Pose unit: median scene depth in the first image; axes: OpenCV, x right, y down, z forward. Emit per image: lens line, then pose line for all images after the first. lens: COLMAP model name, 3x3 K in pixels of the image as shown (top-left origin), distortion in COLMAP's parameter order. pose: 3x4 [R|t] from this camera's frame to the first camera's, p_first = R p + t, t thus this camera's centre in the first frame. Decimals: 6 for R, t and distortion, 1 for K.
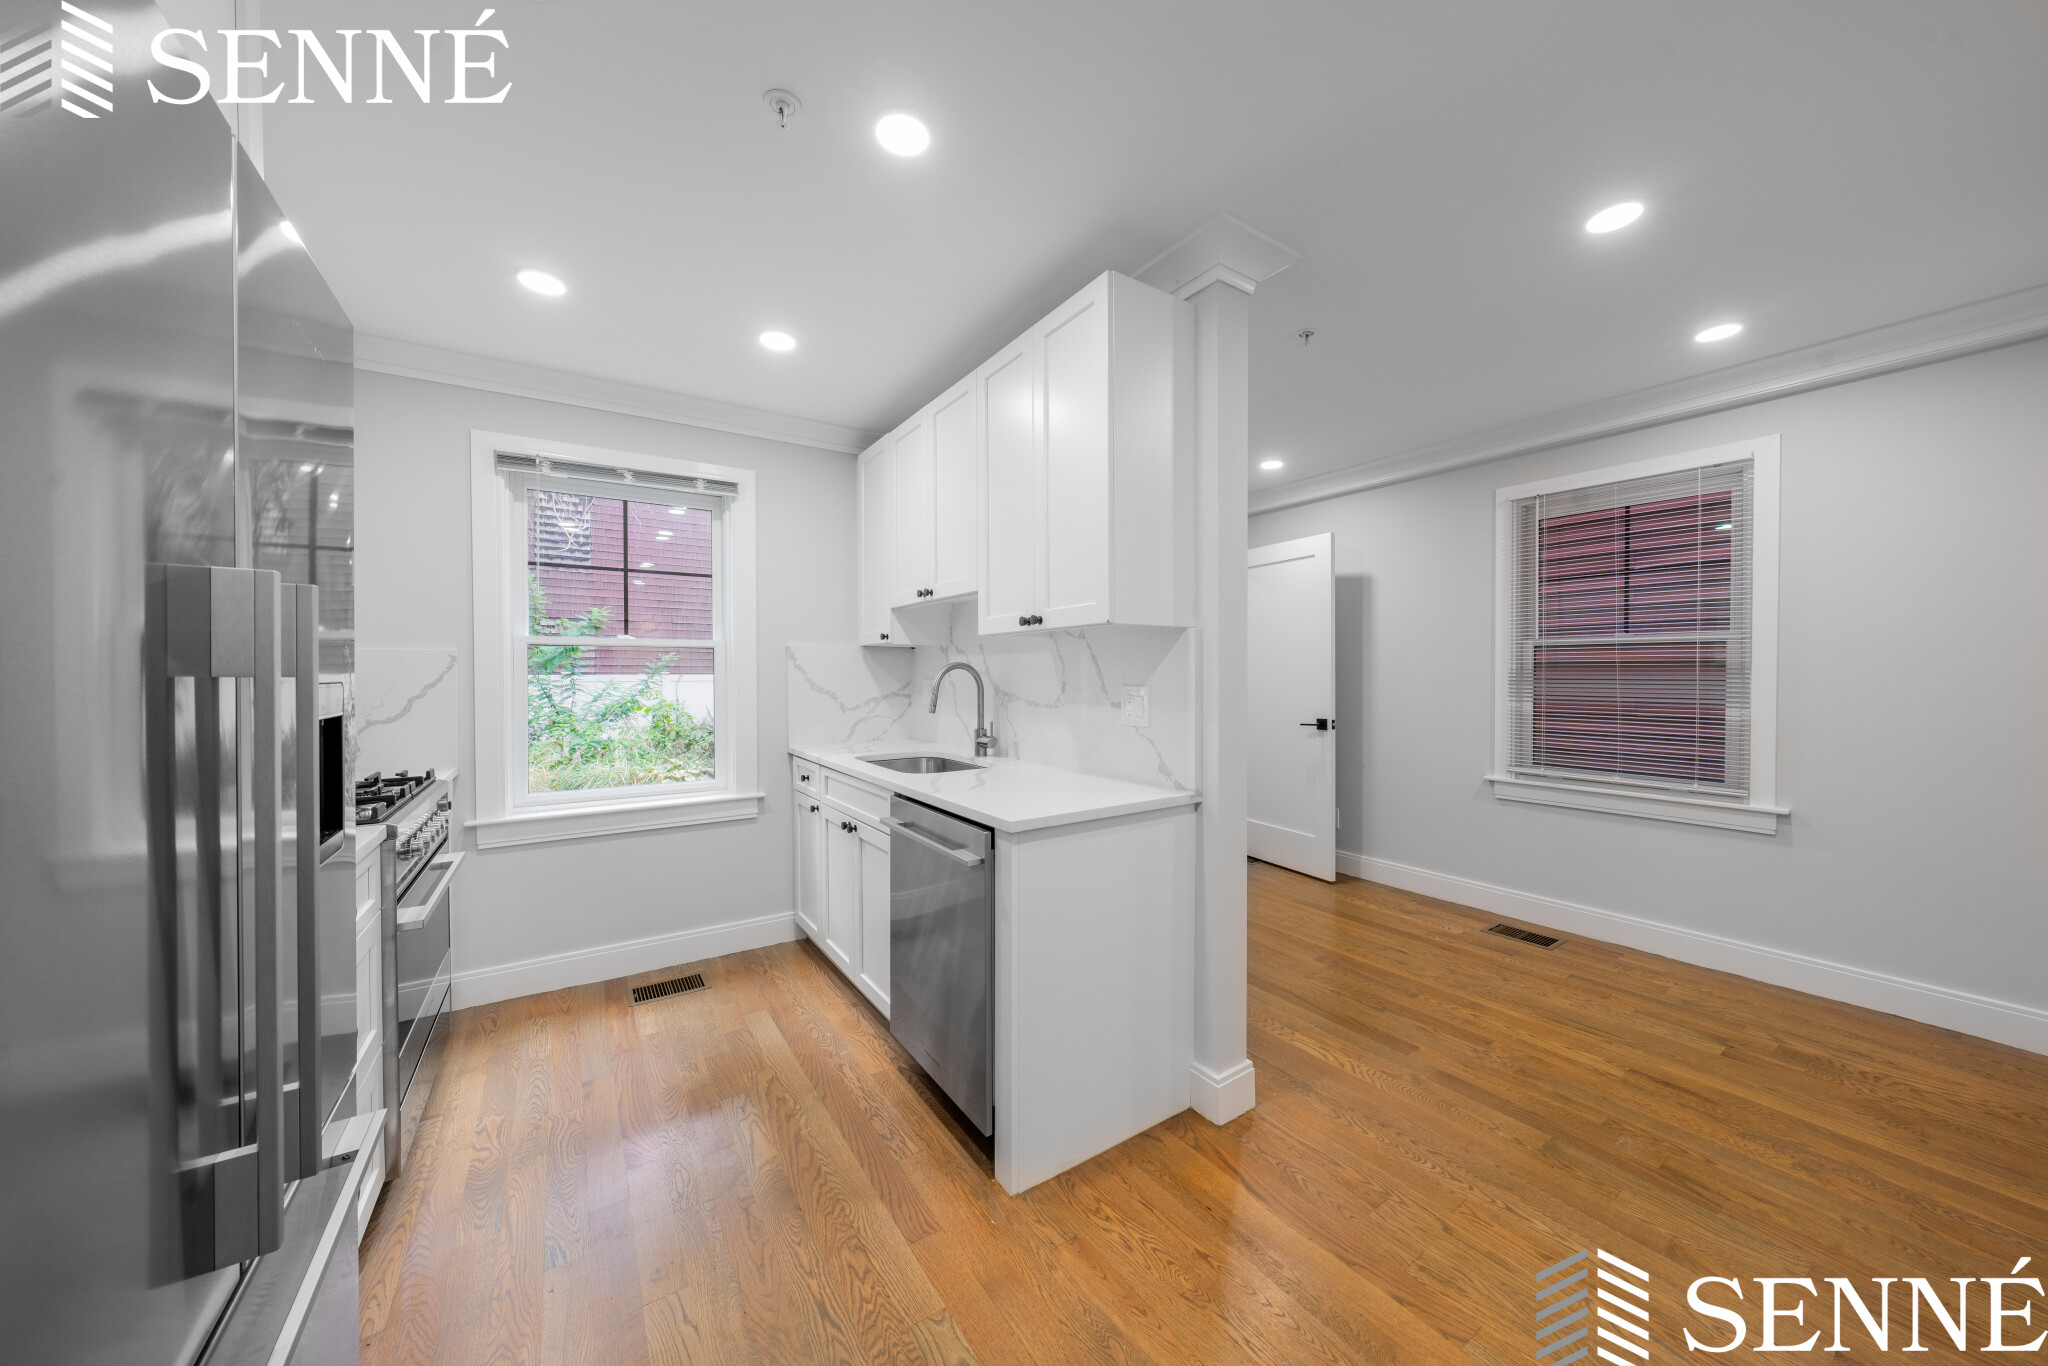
lens RADIAL K [[684.3, 0, 1026.2], [0, 684.3, 683.4], [0, 0, 1]] dist [-0.004024, 0.000165]
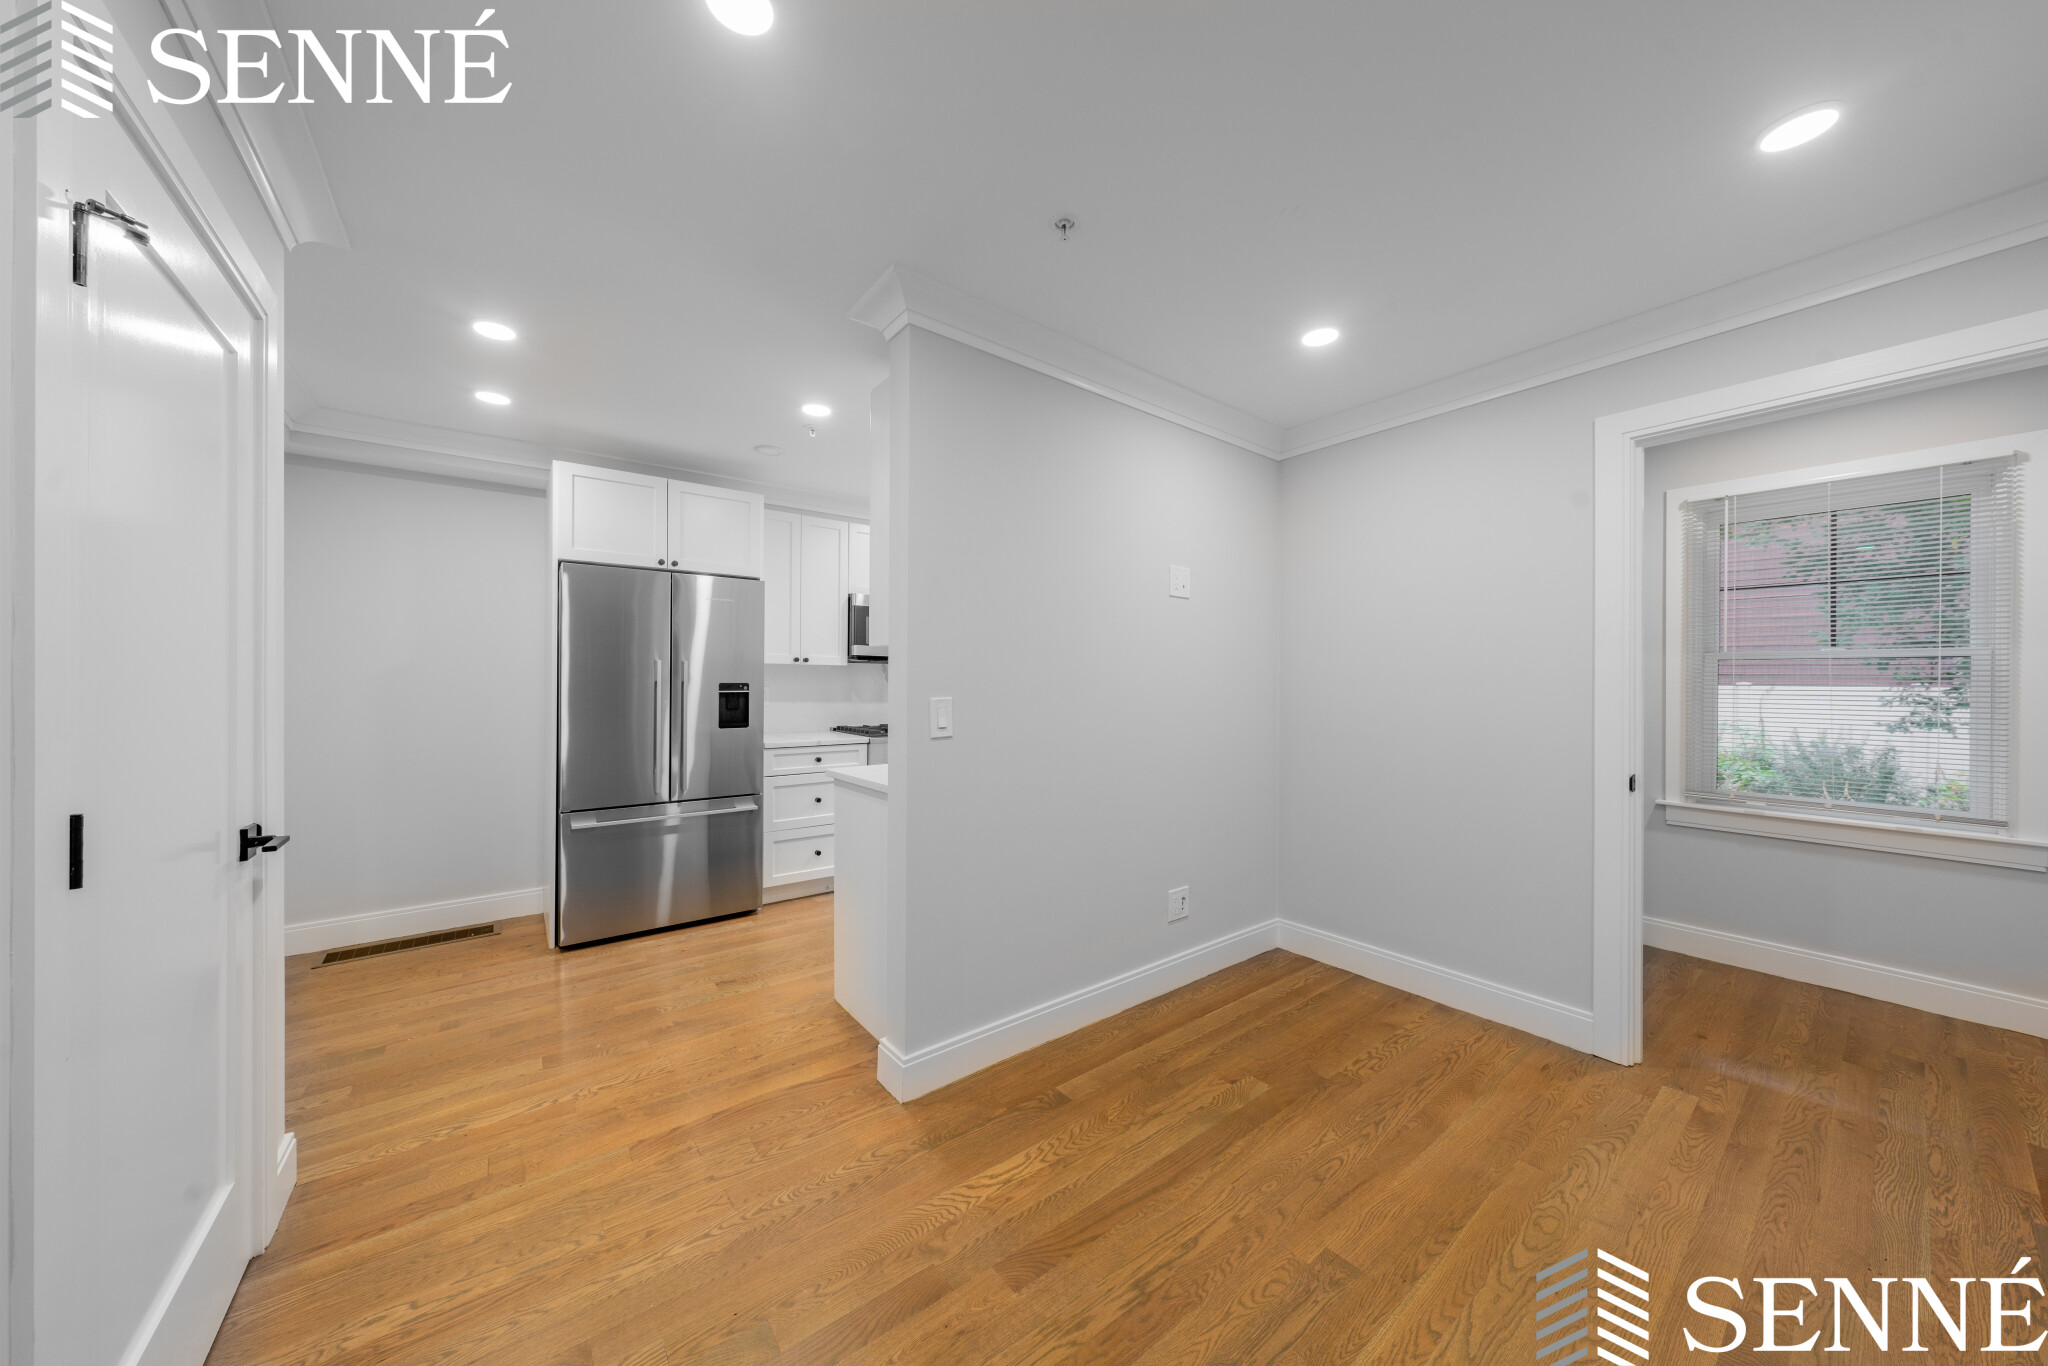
lens RADIAL K [[684.3, 0, 1026.2], [0, 684.3, 683.4], [0, 0, 1]] dist [-0.004024, 0.000165]
pose [[0.071843, 0.007956, -0.997384, 1.100883], [-0.021513, 0.999748, 0.006425, -0.021904], [0.997184, 0.020995, 0.071996, 0.882058]]
